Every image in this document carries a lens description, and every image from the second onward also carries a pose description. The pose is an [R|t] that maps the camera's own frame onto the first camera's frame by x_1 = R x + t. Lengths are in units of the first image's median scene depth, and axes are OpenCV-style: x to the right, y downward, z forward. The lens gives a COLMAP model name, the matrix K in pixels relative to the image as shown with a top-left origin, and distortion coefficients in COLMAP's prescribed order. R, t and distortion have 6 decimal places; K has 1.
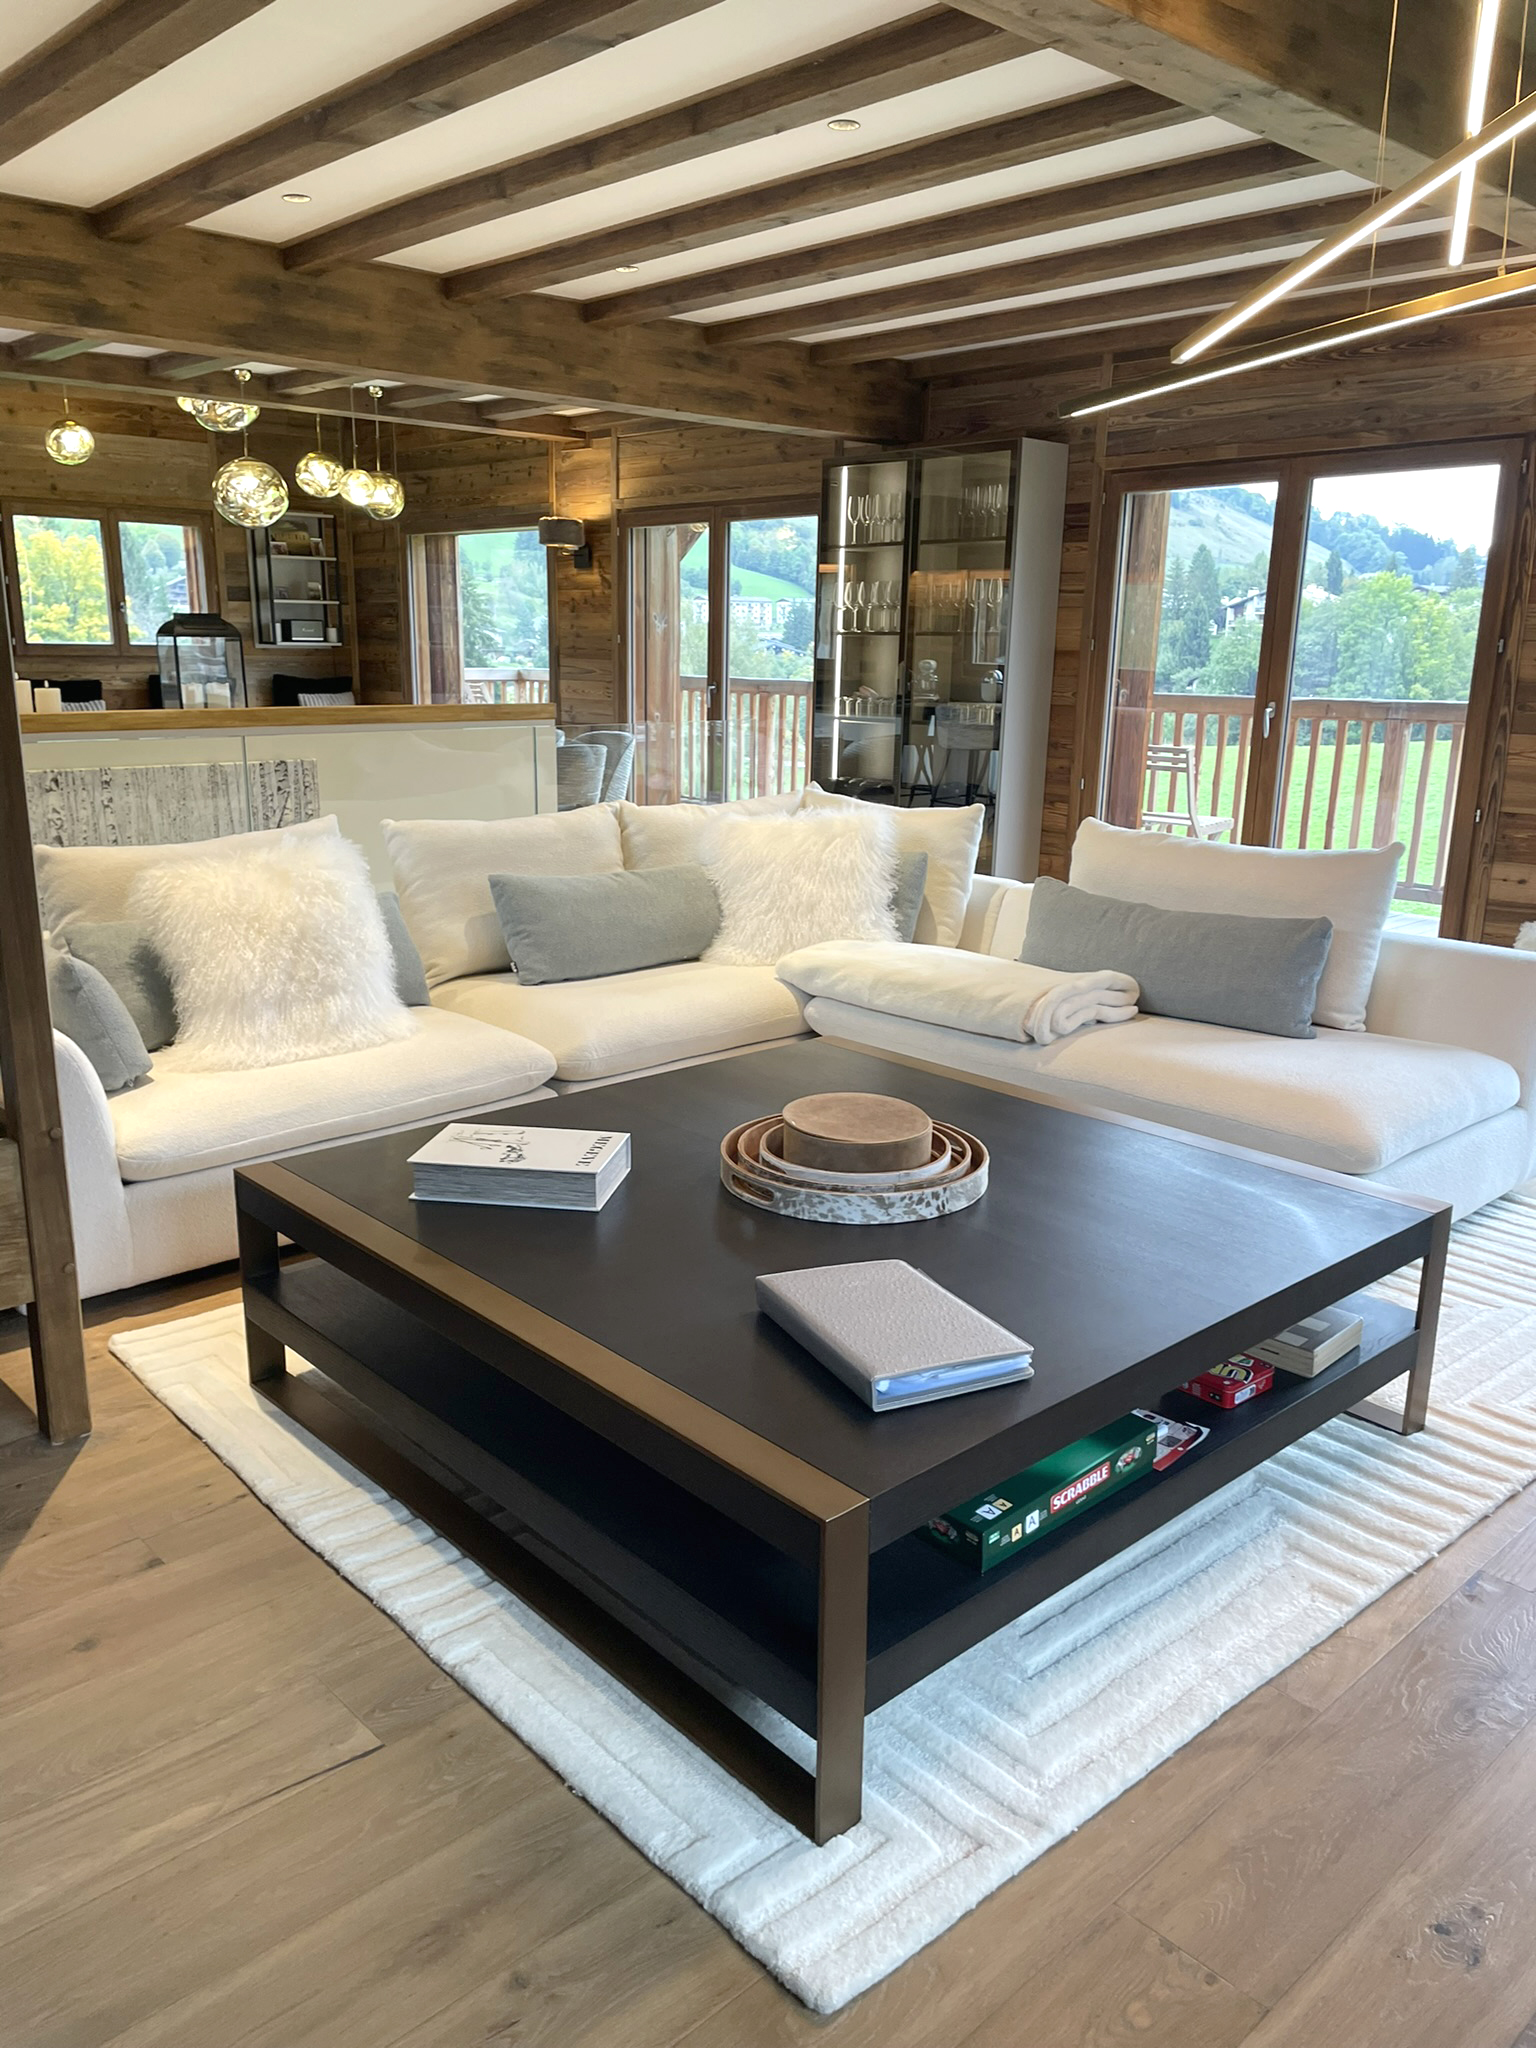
lens RADIAL K [[1546.9, 0, 740.6], [0, 1546.9, 1033.8], [0, 0, 1]] dist [0.092091, -0.114713]
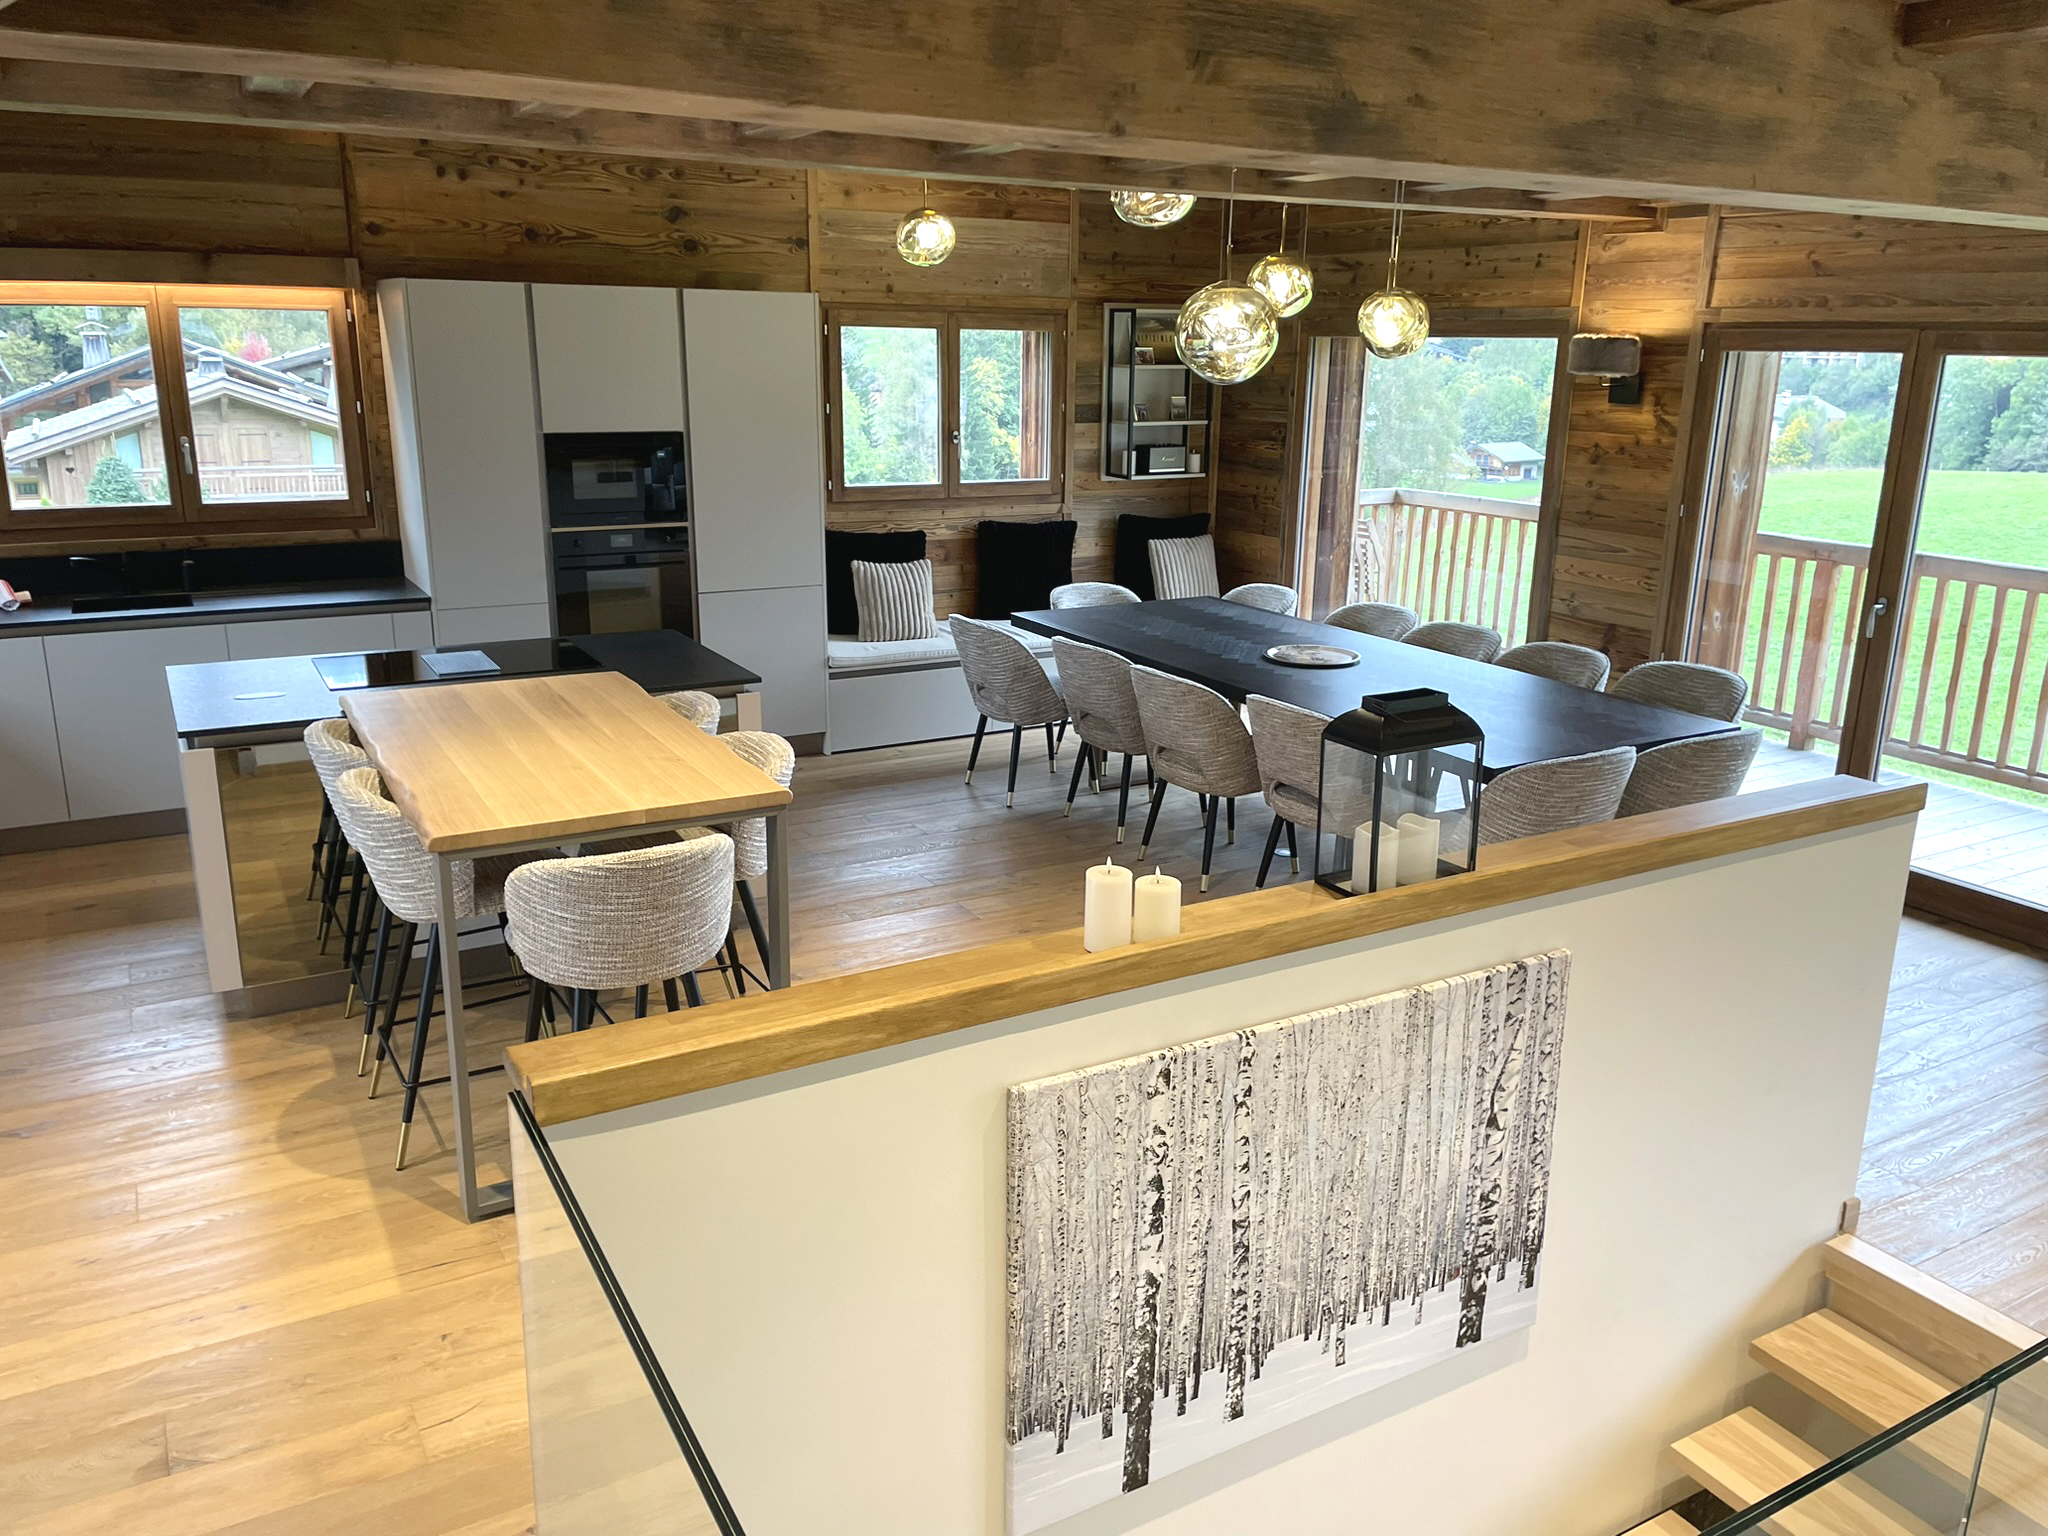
lens RADIAL K [[1546.9, 0, 1029.0], [0, 1546.9, 753.3], [0, 0, 1]] dist [0.092091, -0.114713]
pose [[0.975270, 0.061649, -0.212246, -0.373732], [-0.059794, 0.998096, 0.015153, -0.261123], [0.212776, -0.002087, 0.977099, 0.505445]]
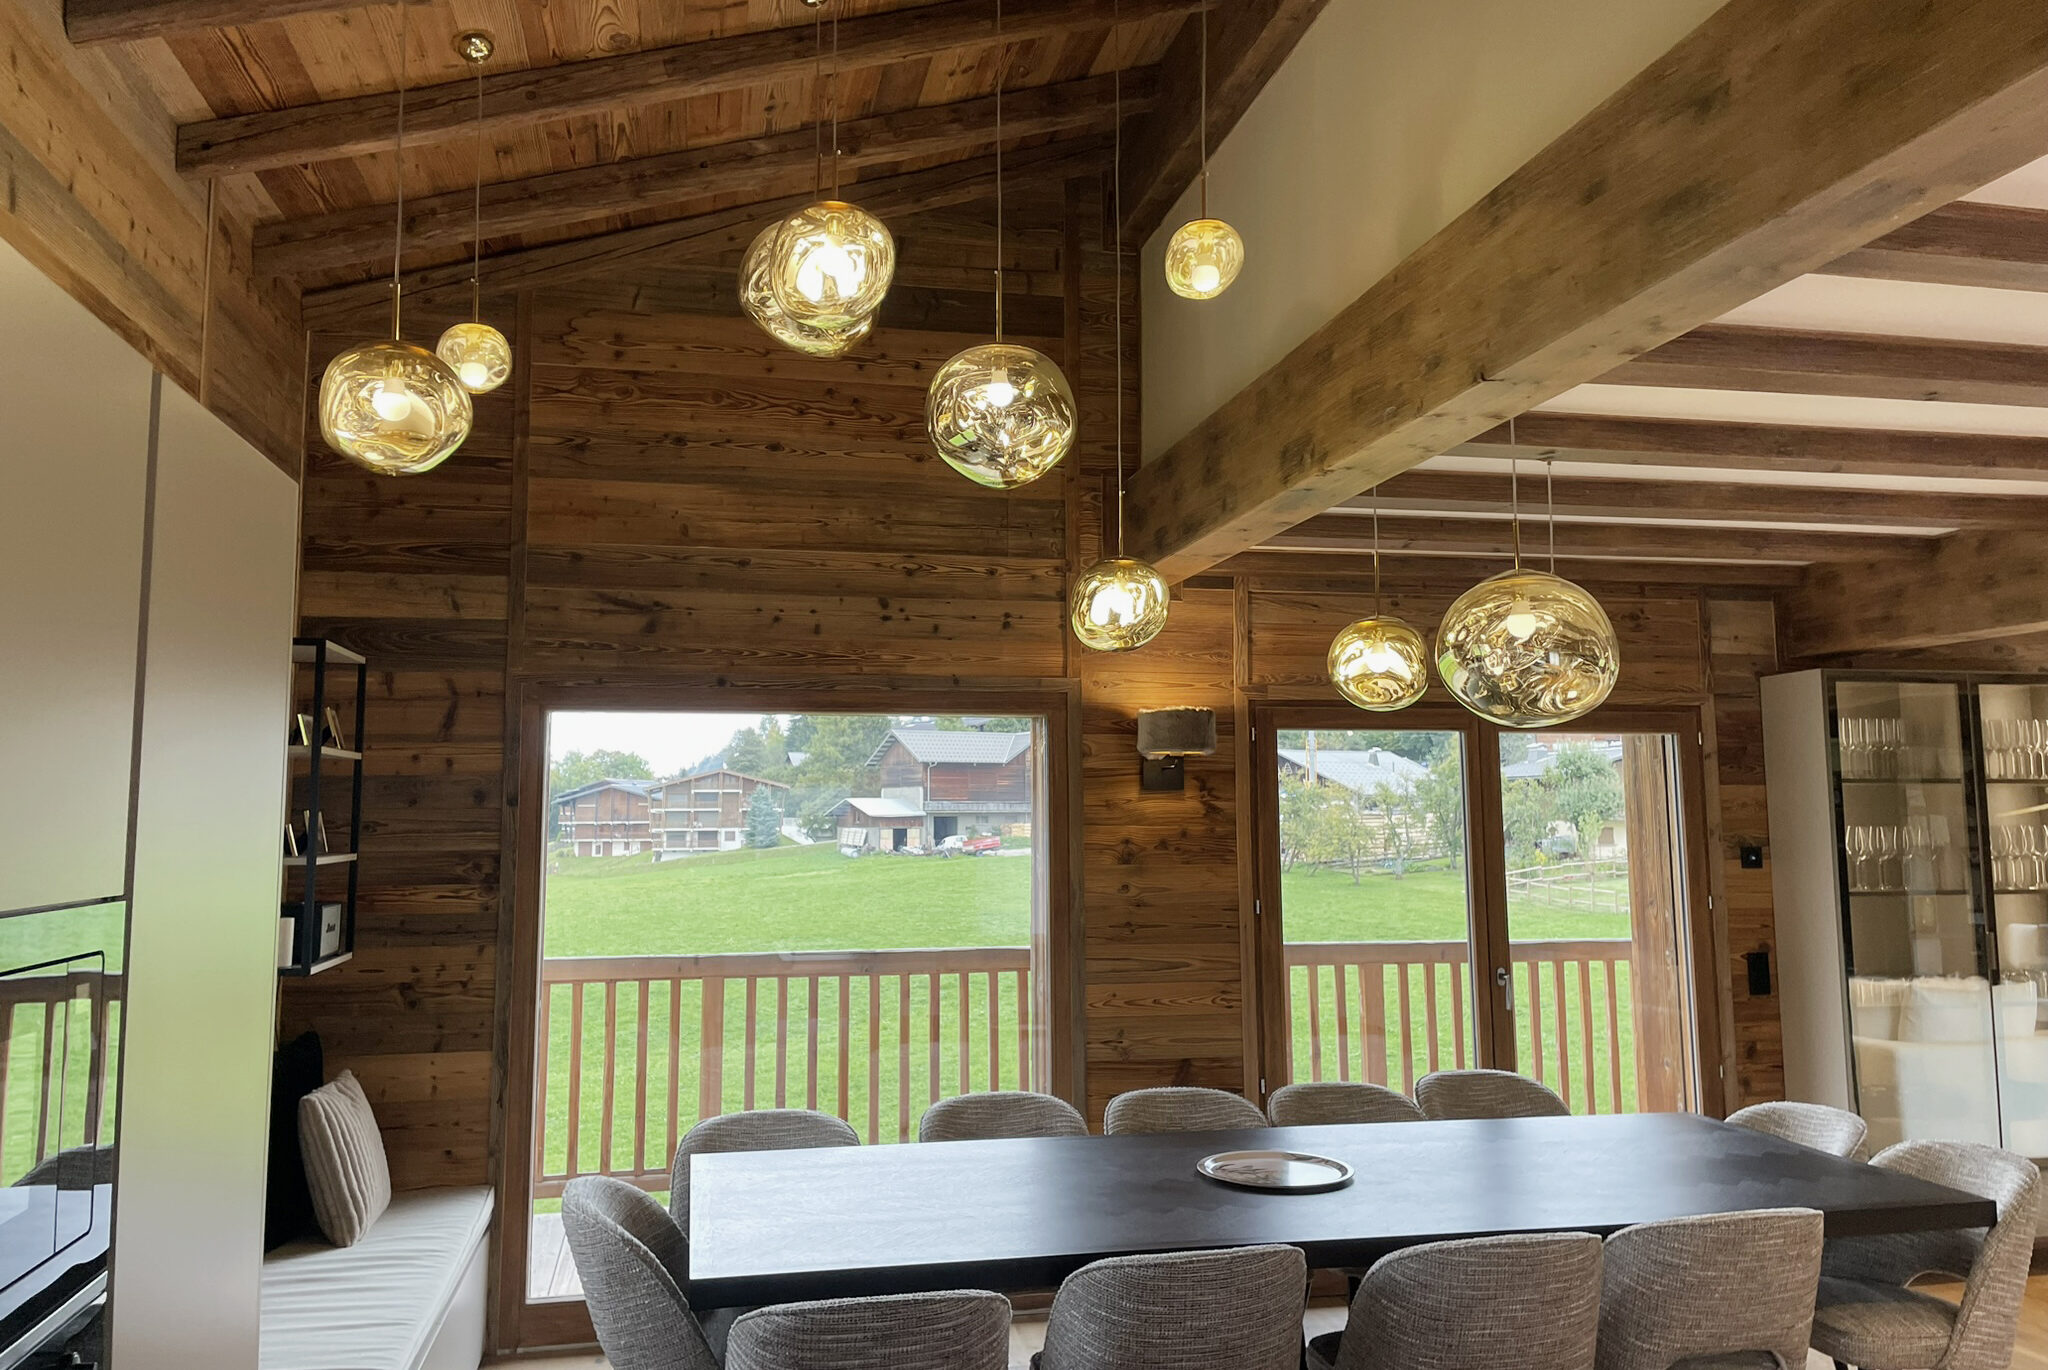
lens RADIAL K [[1370.9, 0, 1016.4], [0, 1370.9, 679.8], [0, 0, 1]] dist [0.028859, -0.000024]
pose [[0.518483, 0.070432, 0.852182, -1.052010], [0.221358, 0.951574, -0.213325, -0.449786], [-0.825940, 0.299243, 0.477784, 1.475046]]
